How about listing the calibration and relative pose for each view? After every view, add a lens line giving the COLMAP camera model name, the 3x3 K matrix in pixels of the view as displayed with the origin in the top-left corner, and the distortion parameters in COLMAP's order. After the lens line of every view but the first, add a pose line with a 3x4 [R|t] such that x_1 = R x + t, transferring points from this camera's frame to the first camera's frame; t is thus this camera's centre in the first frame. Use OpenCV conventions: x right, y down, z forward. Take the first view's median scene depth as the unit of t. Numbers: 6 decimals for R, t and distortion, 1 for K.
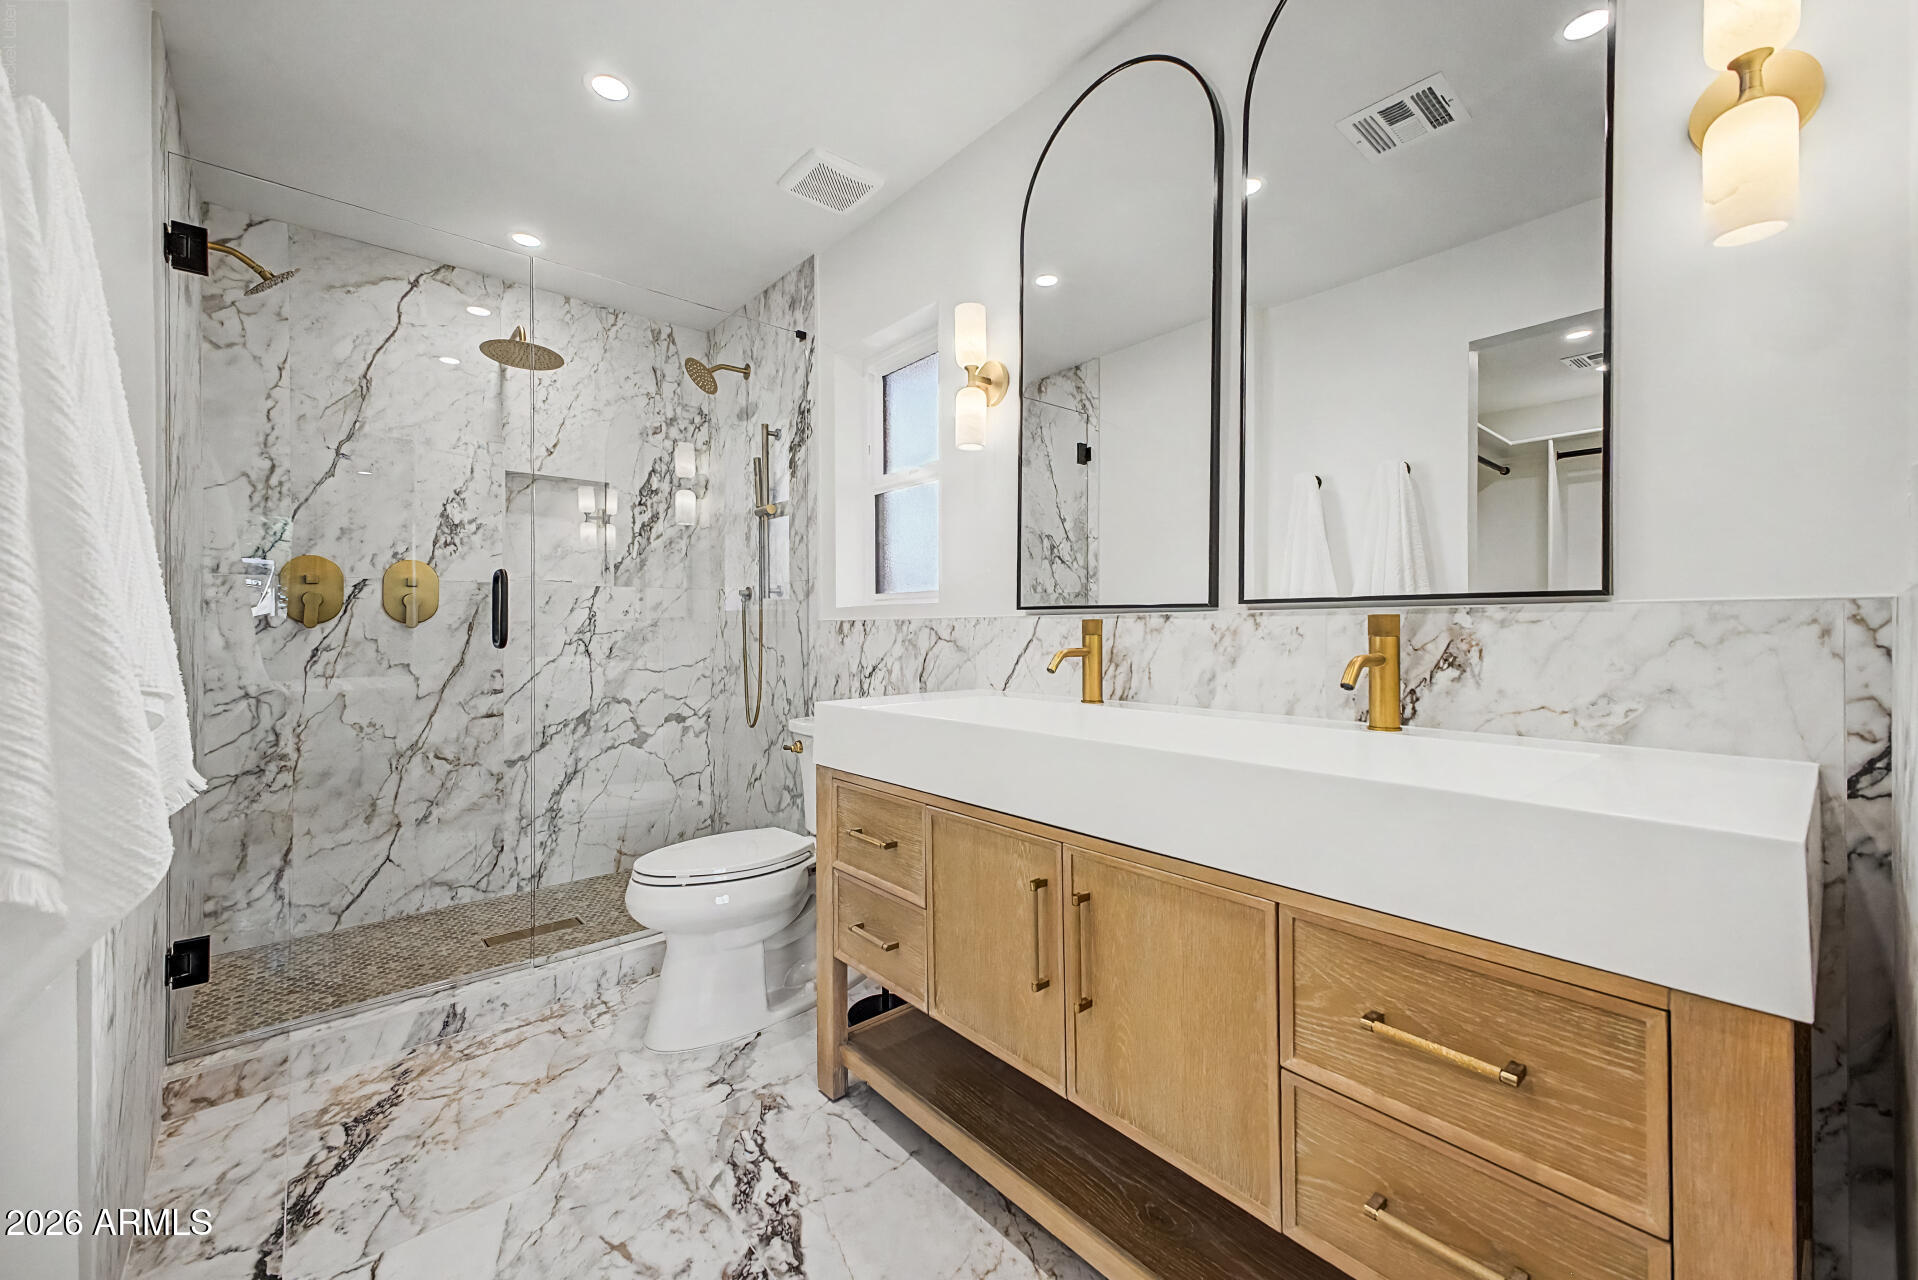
lens RADIAL K [[758.7, 0, 956.5], [0, 758.7, 634.2], [0, 0, 1]] dist [0.013487, -0.002117]
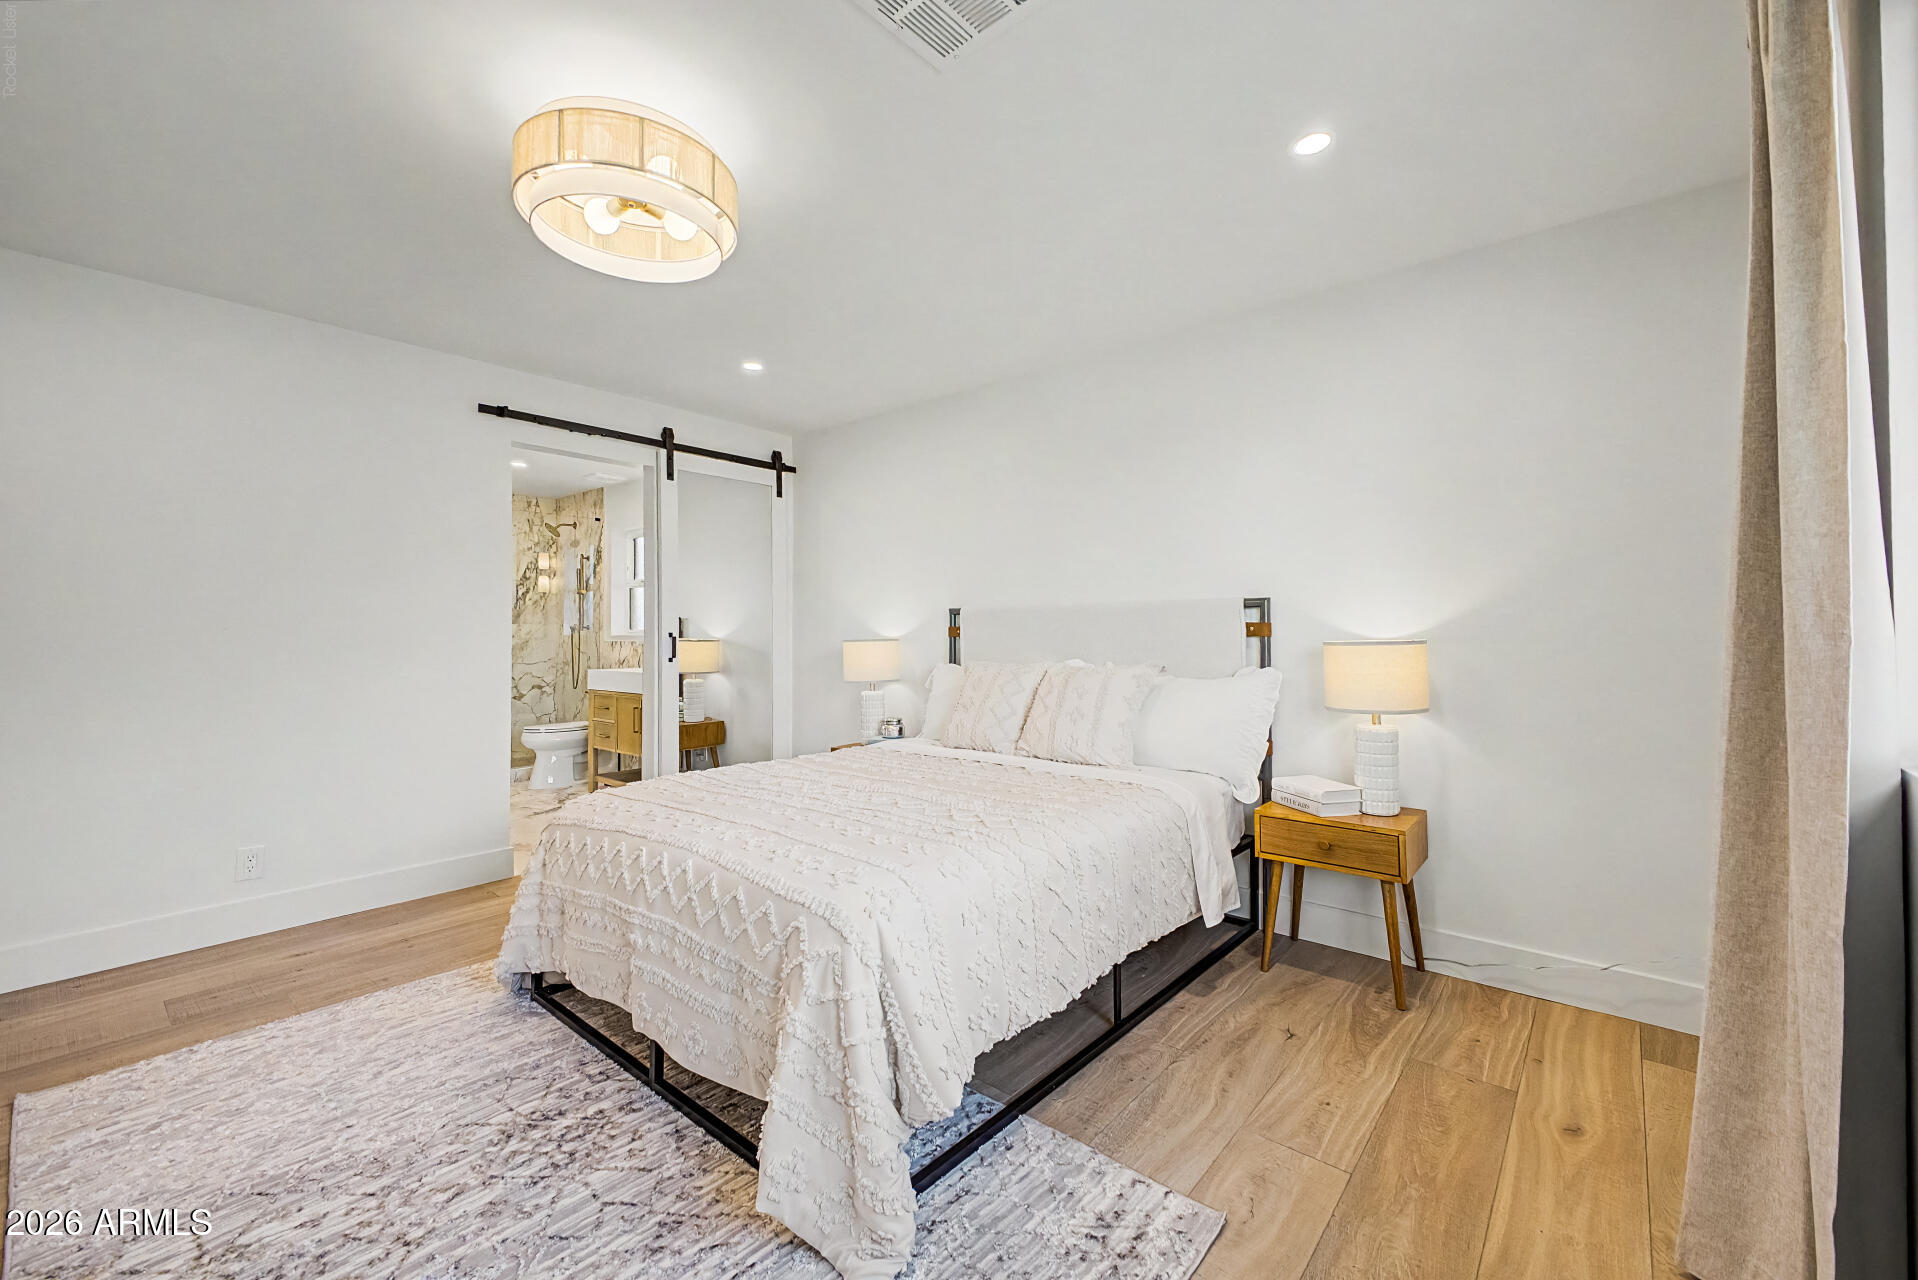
lens RADIAL K [[758.7, 0, 965.5], [0, 758.7, 628.8], [0, 0, 1]] dist [0.013487, -0.002117]
pose [[0.986451, 0.003644, 0.164018, 0.462665], [-0.000860, 0.999854, -0.017038, -0.013691], [-0.164056, 0.016666, 0.986310, -1.304879]]
